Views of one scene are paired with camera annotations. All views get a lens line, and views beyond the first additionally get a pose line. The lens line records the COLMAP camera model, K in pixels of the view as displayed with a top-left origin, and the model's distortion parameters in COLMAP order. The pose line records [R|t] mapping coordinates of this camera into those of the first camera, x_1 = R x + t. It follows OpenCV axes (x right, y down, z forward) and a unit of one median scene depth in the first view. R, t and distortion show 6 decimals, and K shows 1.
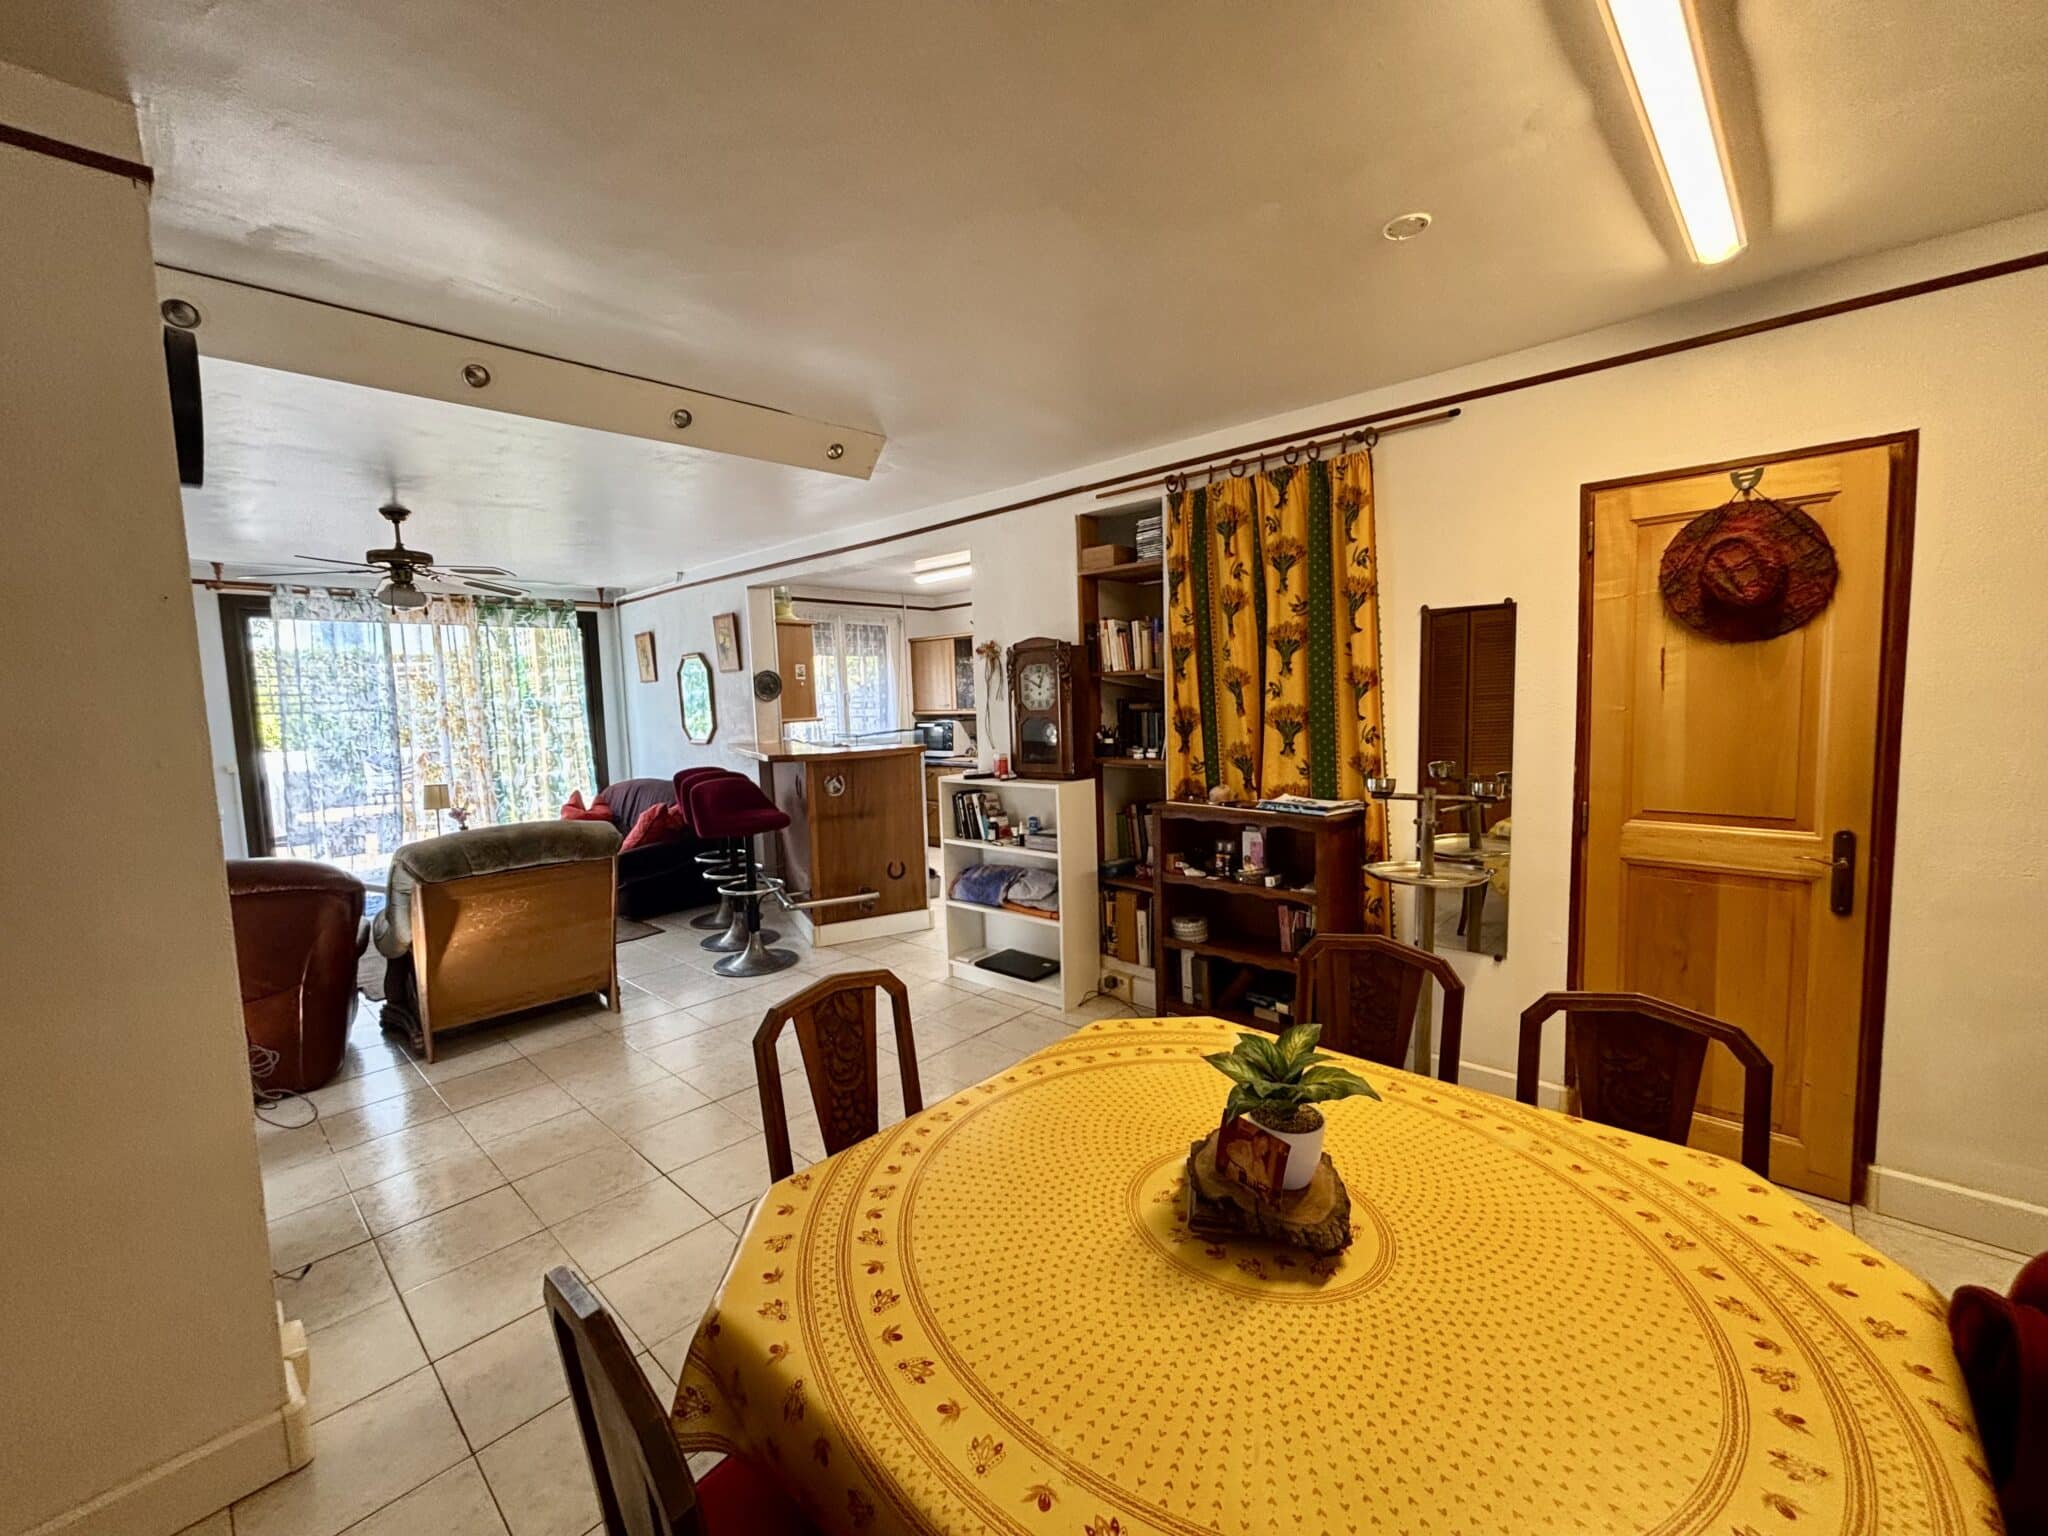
lens RADIAL K [[835.9, 0, 1024.0], [0, 835.9, 768.0], [0, 0, 1]] dist [0.001609, 0.000136]
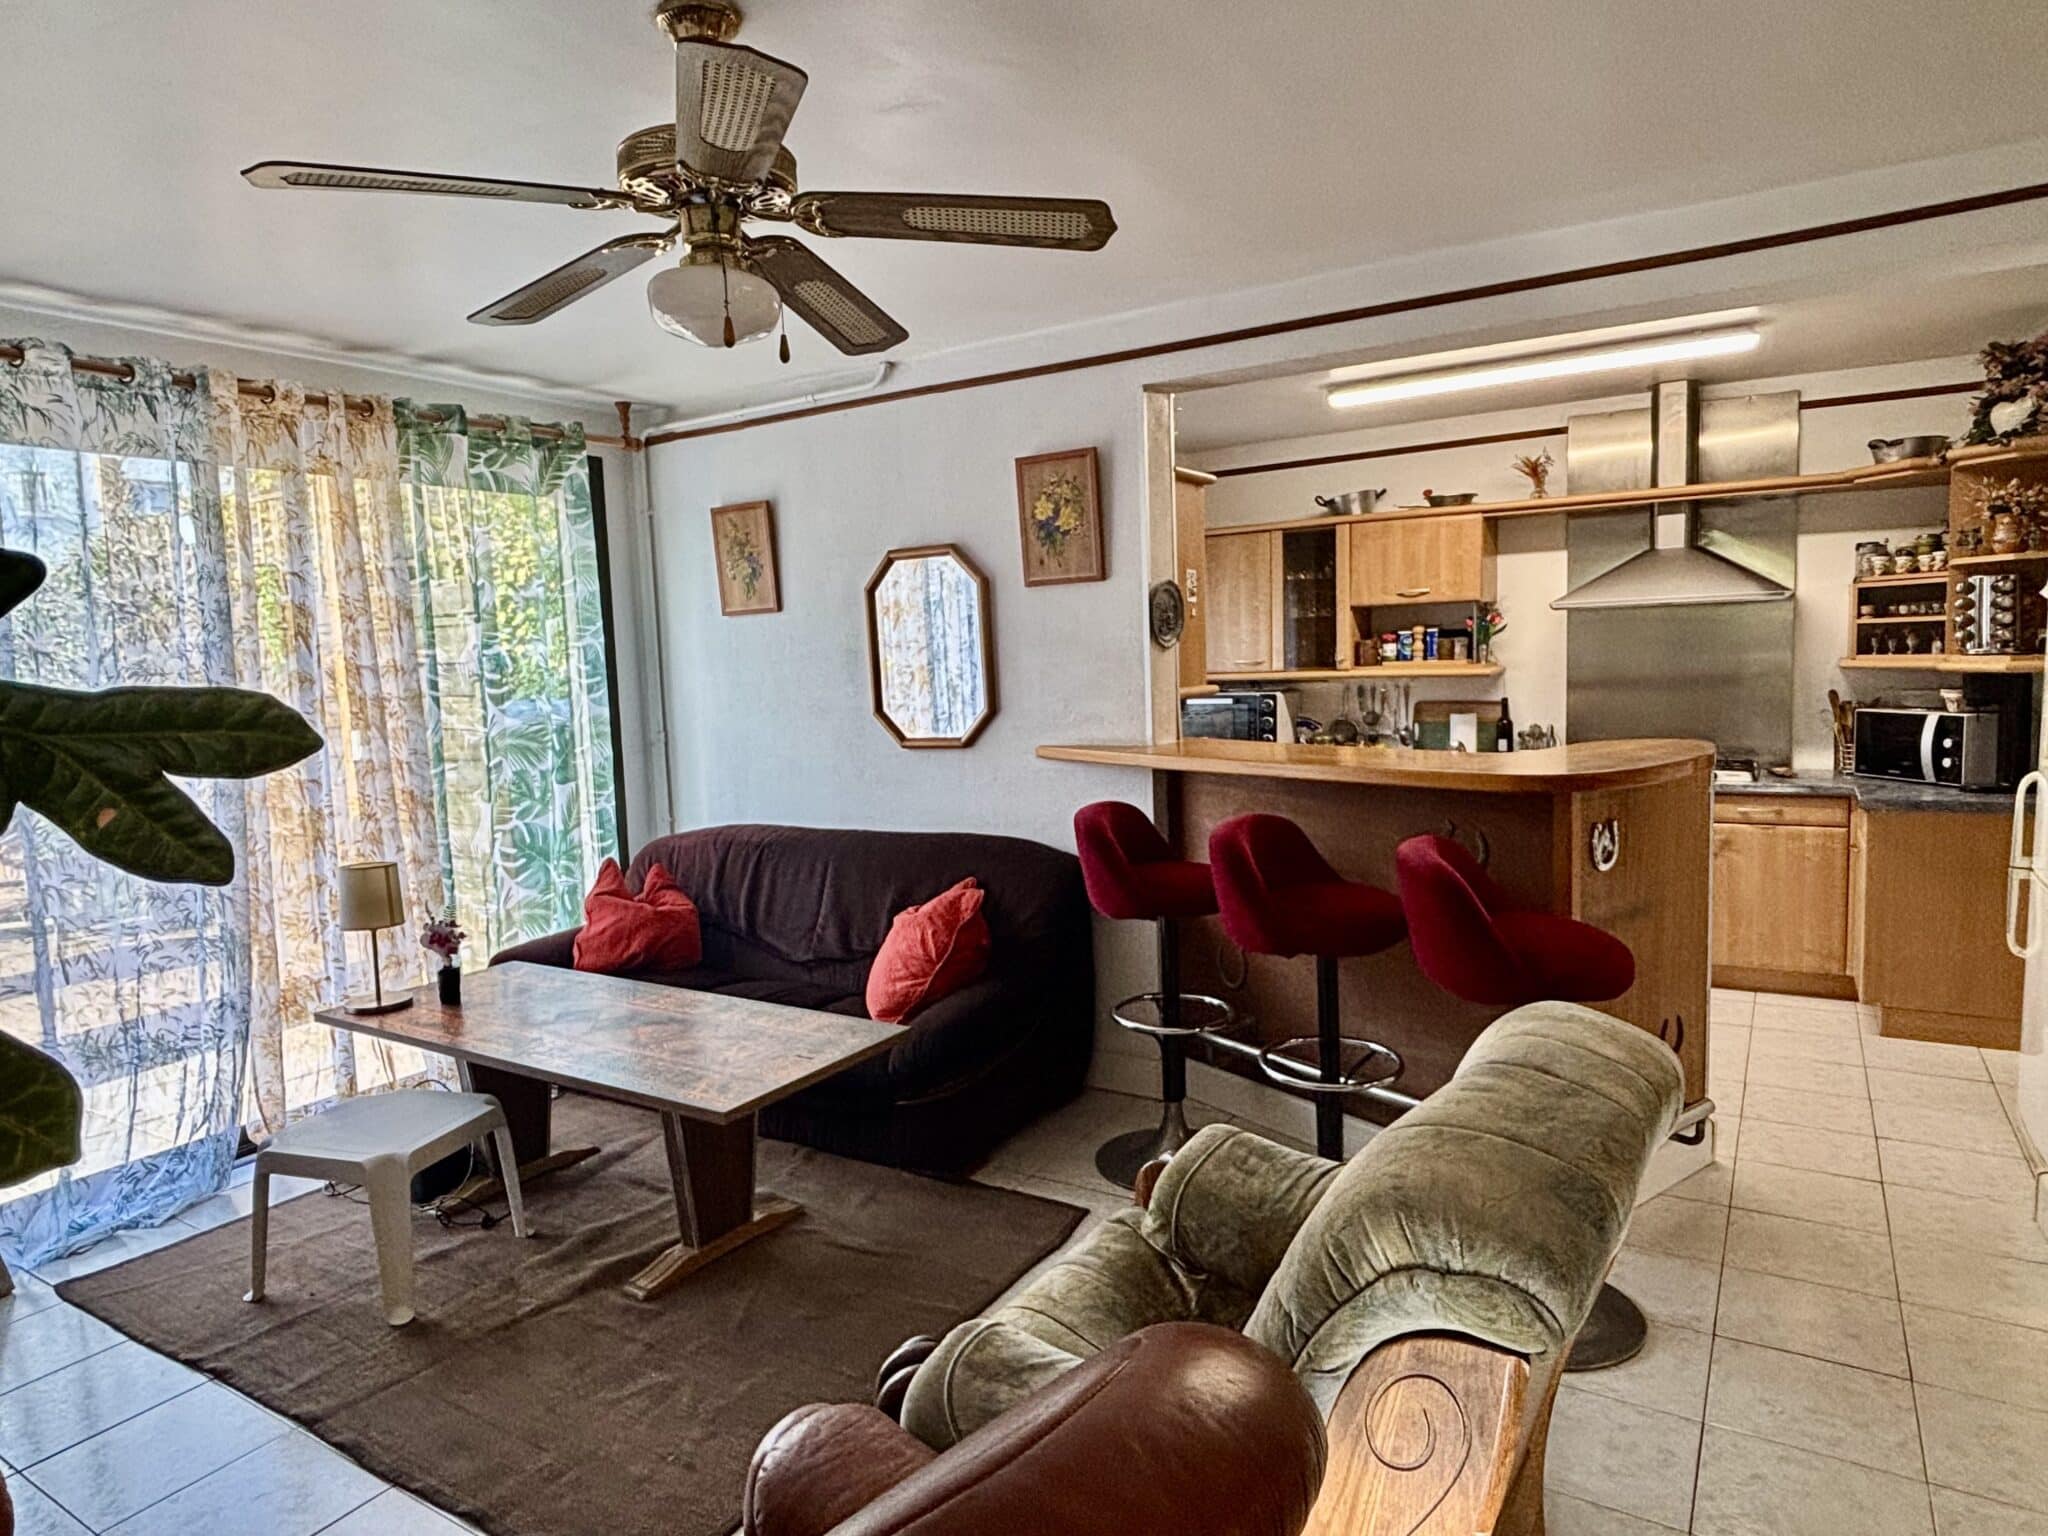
lens RADIAL K [[1235.6, 0, 1024.0], [0, 1235.6, 768.0], [0, 0, 1]] dist [-0.007077, -0.001956]
pose [[0.980591, -0.022568, 0.194763, -0.455389], [0.022708, 0.999741, 0.001516, -0.017179], [-0.194747, 0.002936, 0.980849, 0.331695]]
